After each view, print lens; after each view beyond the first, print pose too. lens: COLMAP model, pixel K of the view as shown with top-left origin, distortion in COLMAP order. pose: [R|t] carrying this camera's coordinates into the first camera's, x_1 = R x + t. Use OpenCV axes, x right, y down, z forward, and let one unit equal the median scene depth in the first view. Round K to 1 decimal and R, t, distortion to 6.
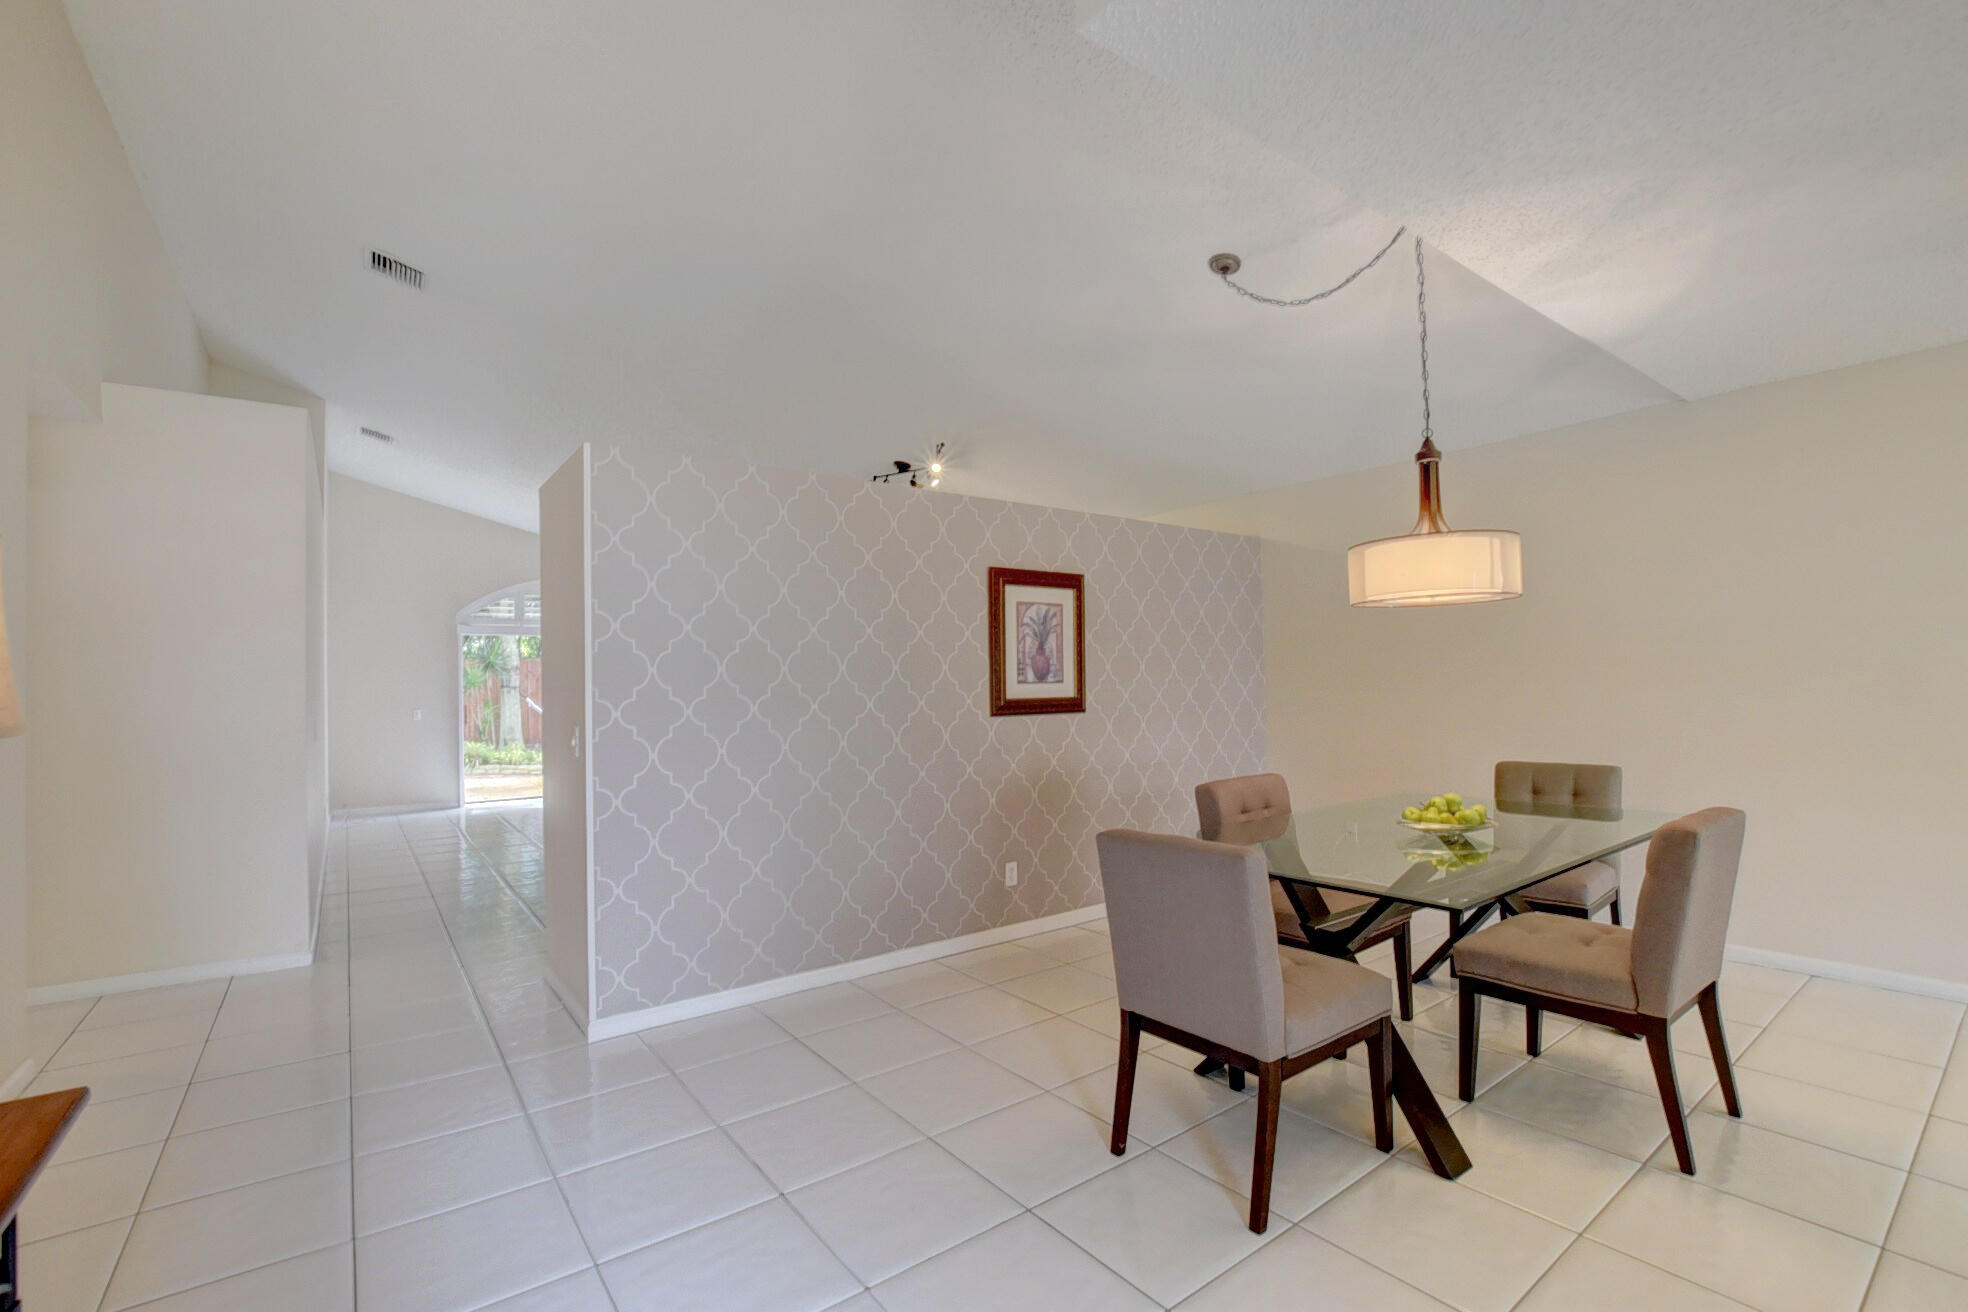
lens RADIAL K [[866.1, 0, 991.2], [0, 866.1, 667.8], [0, 0, 1]] dist [-0.039281, 0.006934]
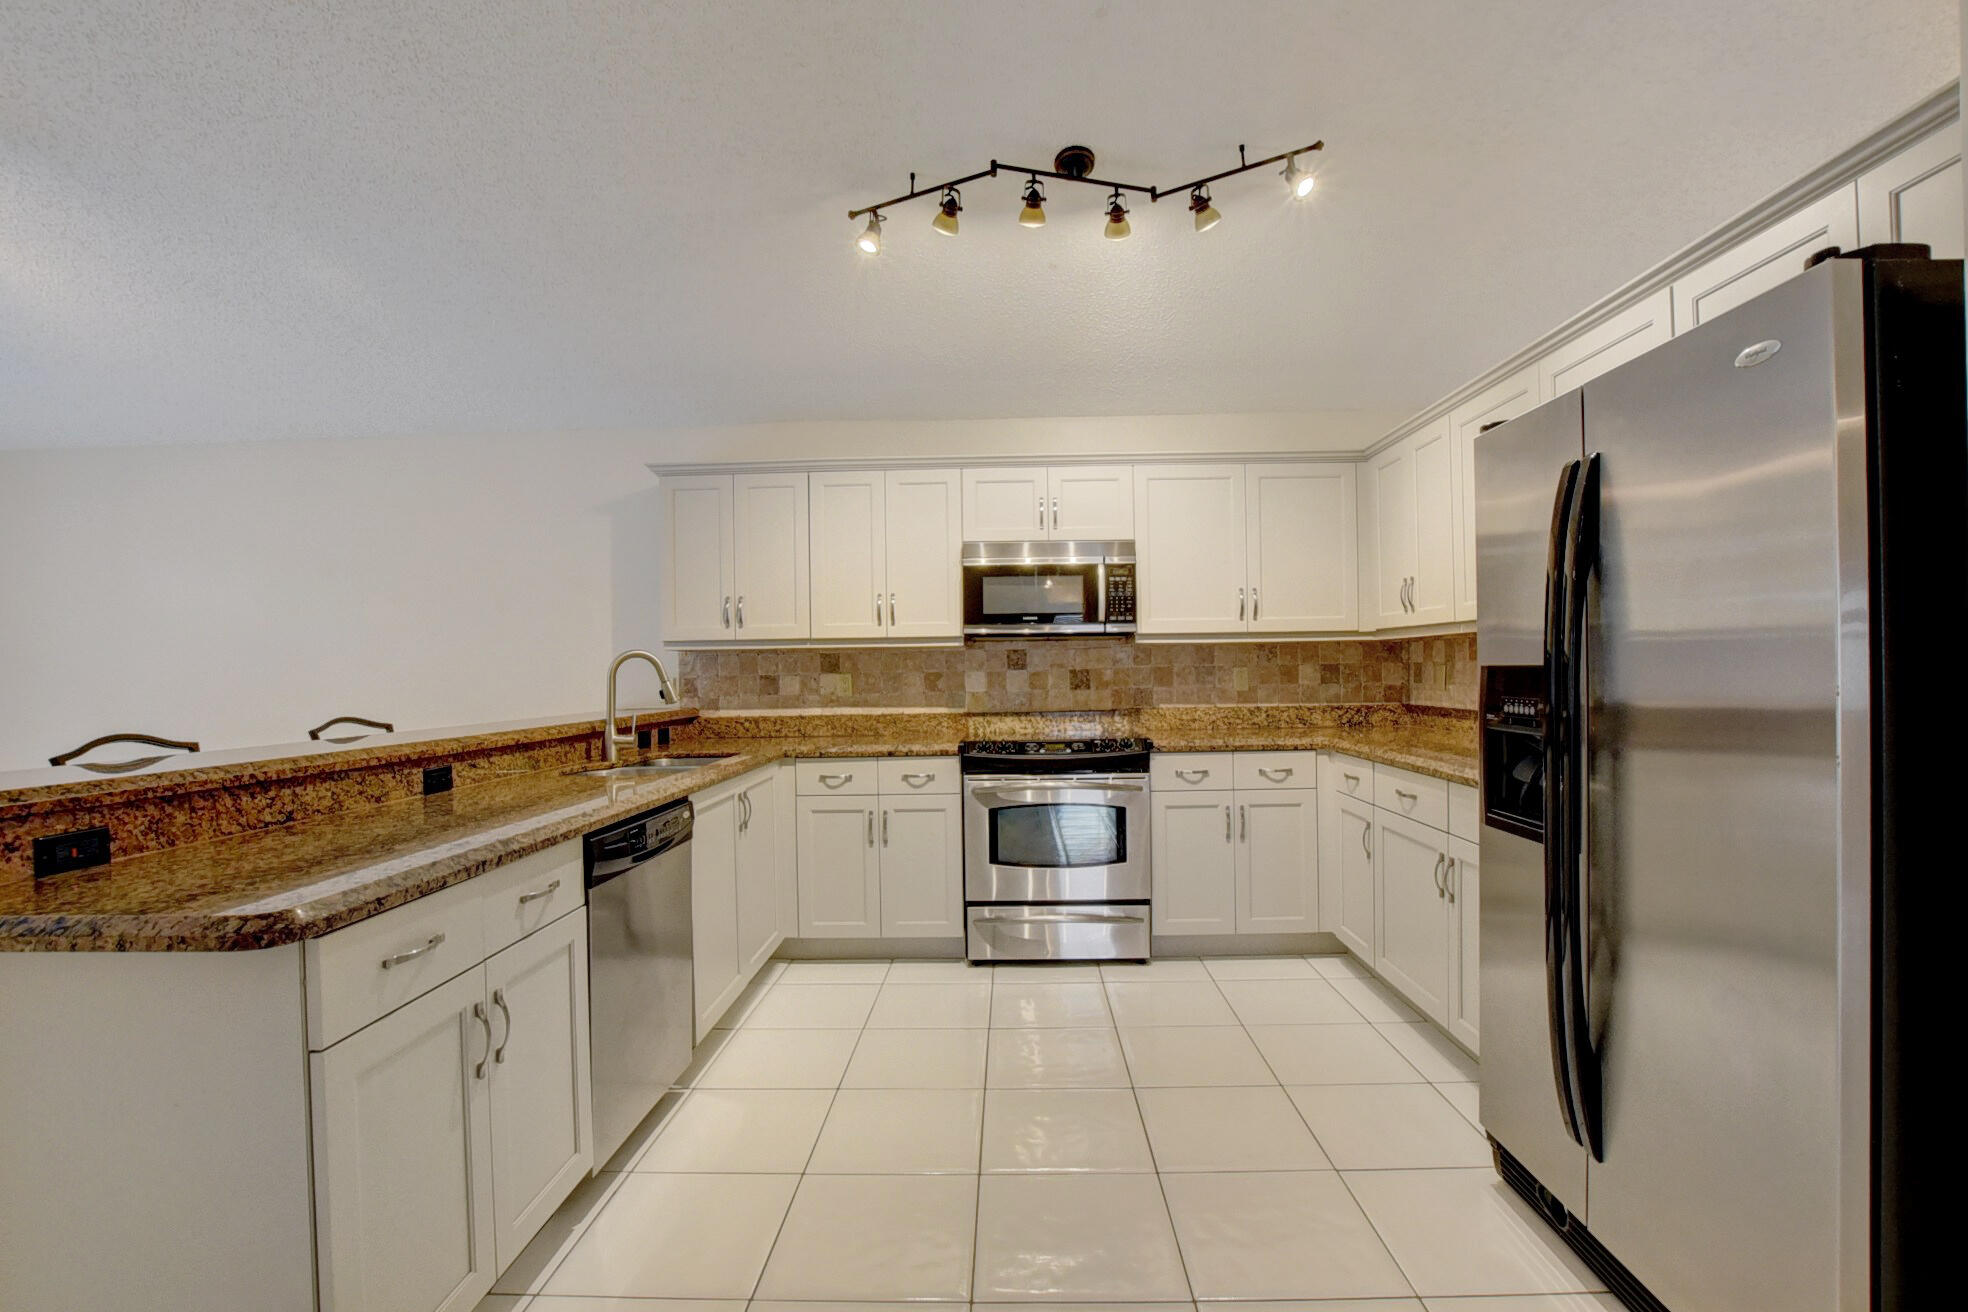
lens RADIAL K [[866.1, 0, 991.2], [0, 866.1, 667.8], [0, 0, 1]] dist [-0.039281, 0.006934]
pose [[0.620515, 0.011996, 0.784103, -0.169514], [-0.014080, 0.999892, -0.004155, 0.009161], [-0.784068, -0.008462, 0.620617, 0.273728]]
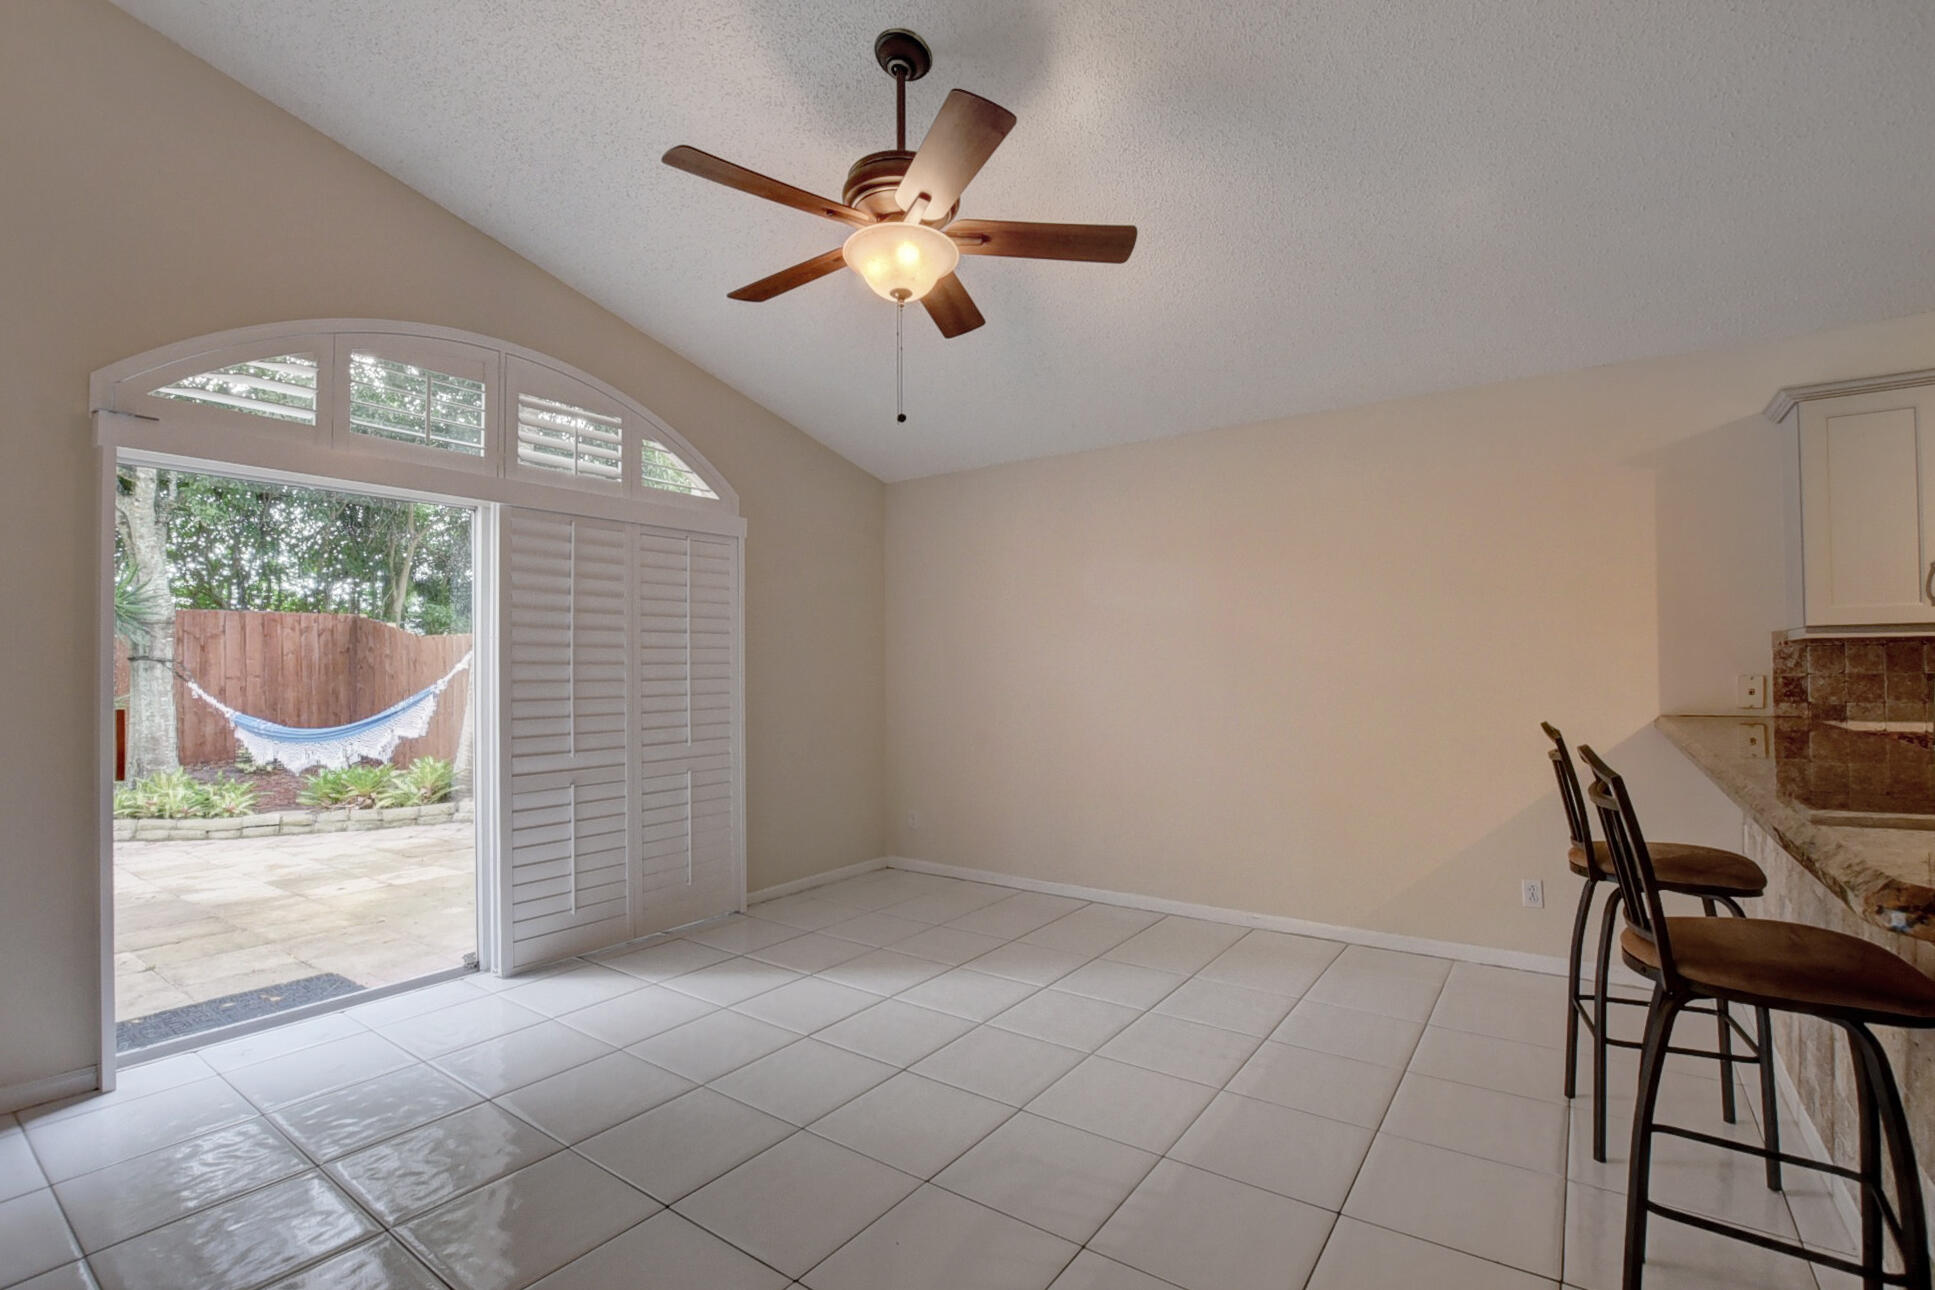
lens RADIAL K [[862.4, 0, 968.4], [0, 862.4, 658.3], [0, 0, 1]] dist [-0.031903, 0.001215]
pose [[0.953364, 0.017763, 0.301298, -0.250294], [-0.019190, 0.999814, 0.001776, 0.011604], [-0.301211, -0.007475, 0.953528, 0.380479]]
